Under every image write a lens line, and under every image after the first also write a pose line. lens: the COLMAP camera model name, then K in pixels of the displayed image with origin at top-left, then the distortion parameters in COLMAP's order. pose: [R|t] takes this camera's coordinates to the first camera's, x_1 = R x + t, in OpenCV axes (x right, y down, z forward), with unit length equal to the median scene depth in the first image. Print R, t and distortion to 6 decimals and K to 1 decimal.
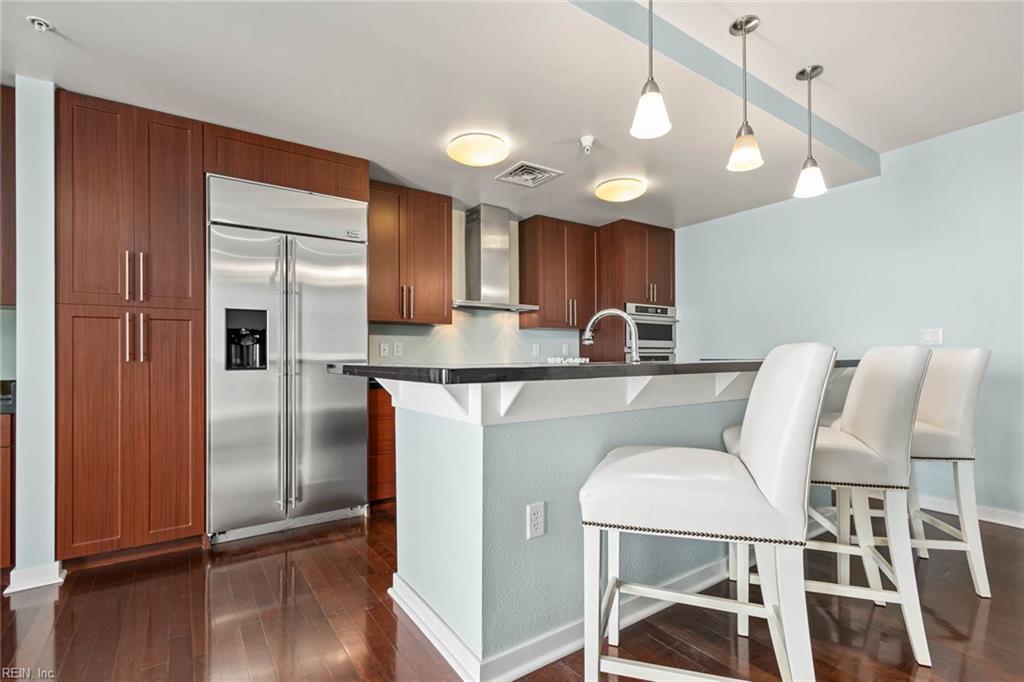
lens RADIAL K [[481.5, 0, 514.5], [0, 481.5, 345.4], [0, 0, 1]] dist [0.012238, 0.000927]
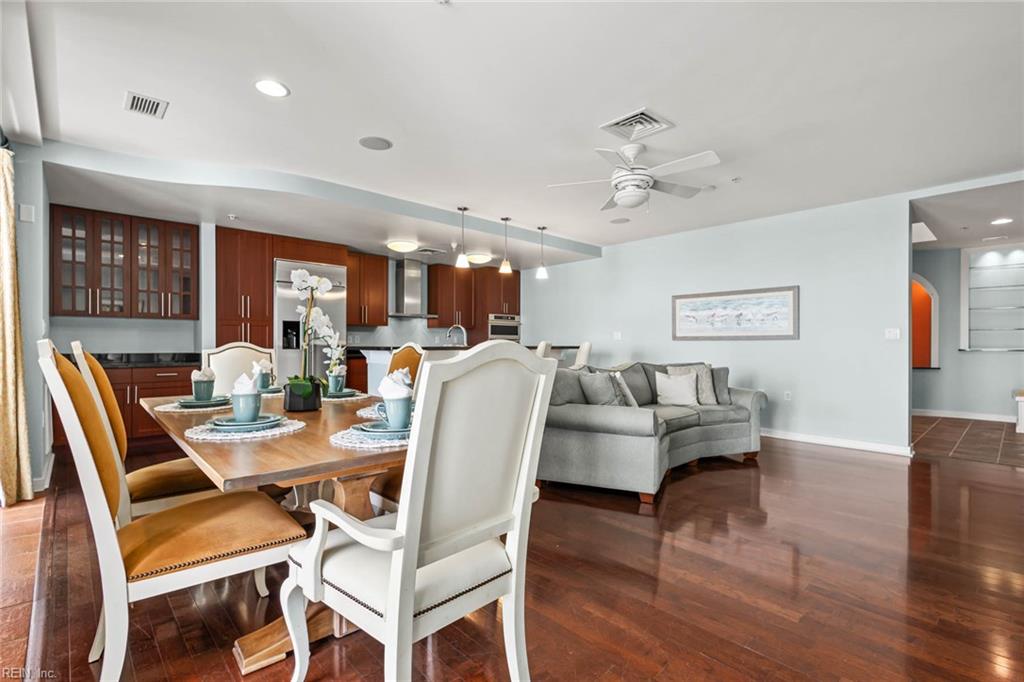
lens RADIAL K [[481.5, 0, 510.5], [0, 481.5, 342.1], [0, 0, 1]] dist [0.012238, 0.000927]
pose [[0.989317, 0.006361, 0.145644, 0.065904], [-0.008809, 0.999830, 0.016171, -0.017364], [-0.145517, -0.017281, 0.989205, -0.912531]]
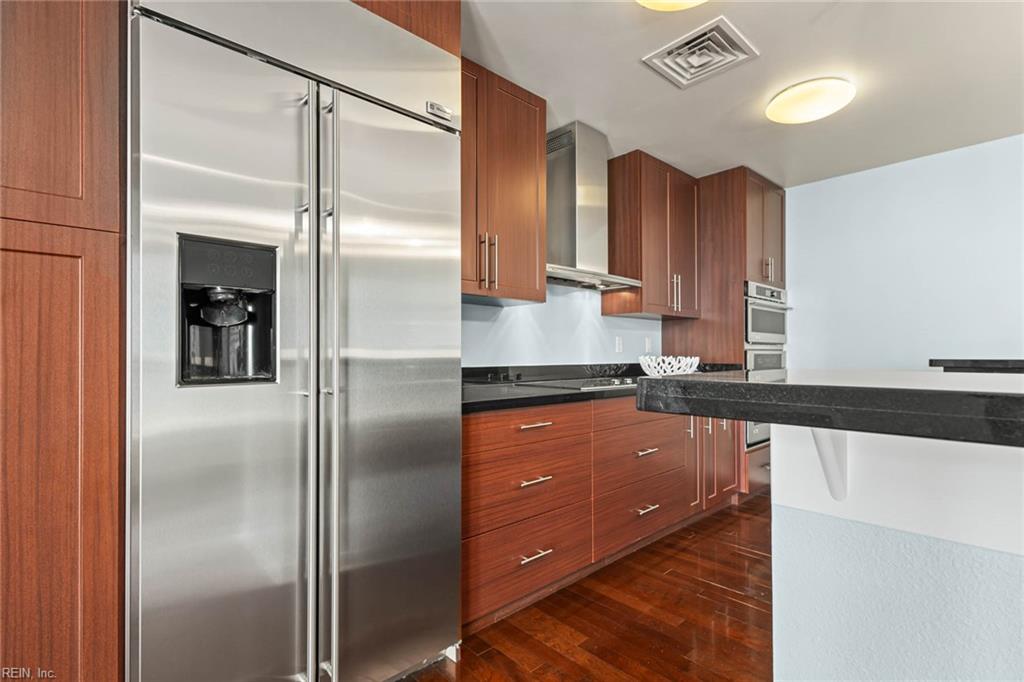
lens RADIAL K [[481.5, 0, 511.4], [0, 481.5, 343.5], [0, 0, 1]] dist [0.012238, 0.000927]
pose [[0.989181, 0.005459, 0.146598, -0.274347], [-0.005382, 0.999985, -0.000923, 0.010261], [-0.146601, 0.000124, 0.989196, 0.401618]]
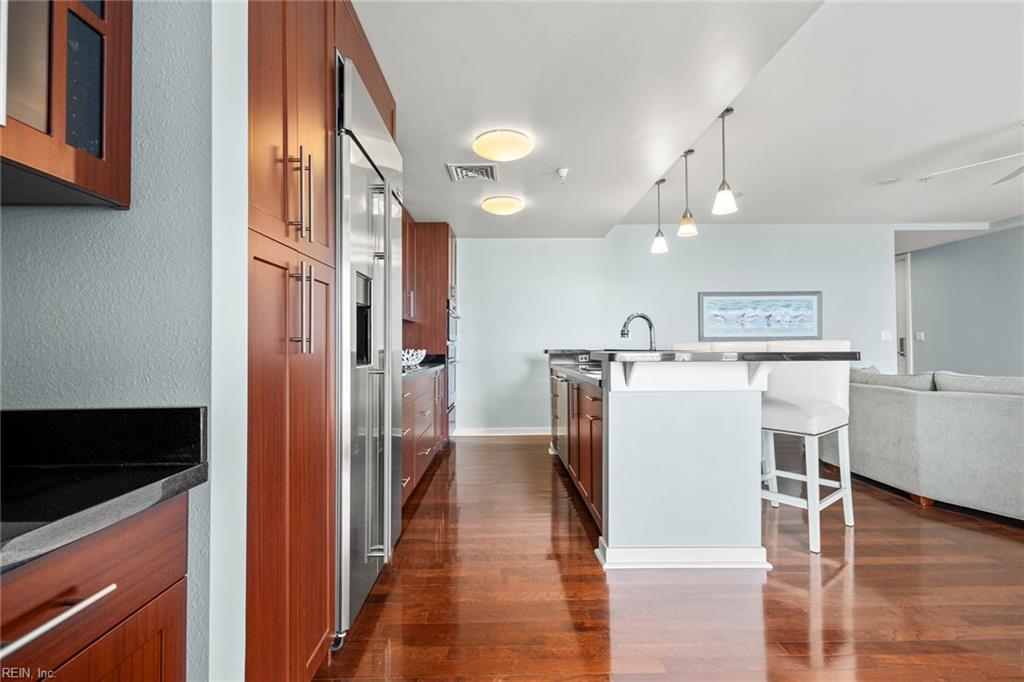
lens RADIAL K [[481.5, 0, 509.8], [0, 481.5, 339.7], [0, 0, 1]] dist [0.012238, 0.000927]
pose [[0.550764, 0.011748, 0.834579, -0.737374], [-0.012129, 0.999908, -0.006071, 0.009966], [-0.834573, -0.006779, 0.550855, 0.336529]]
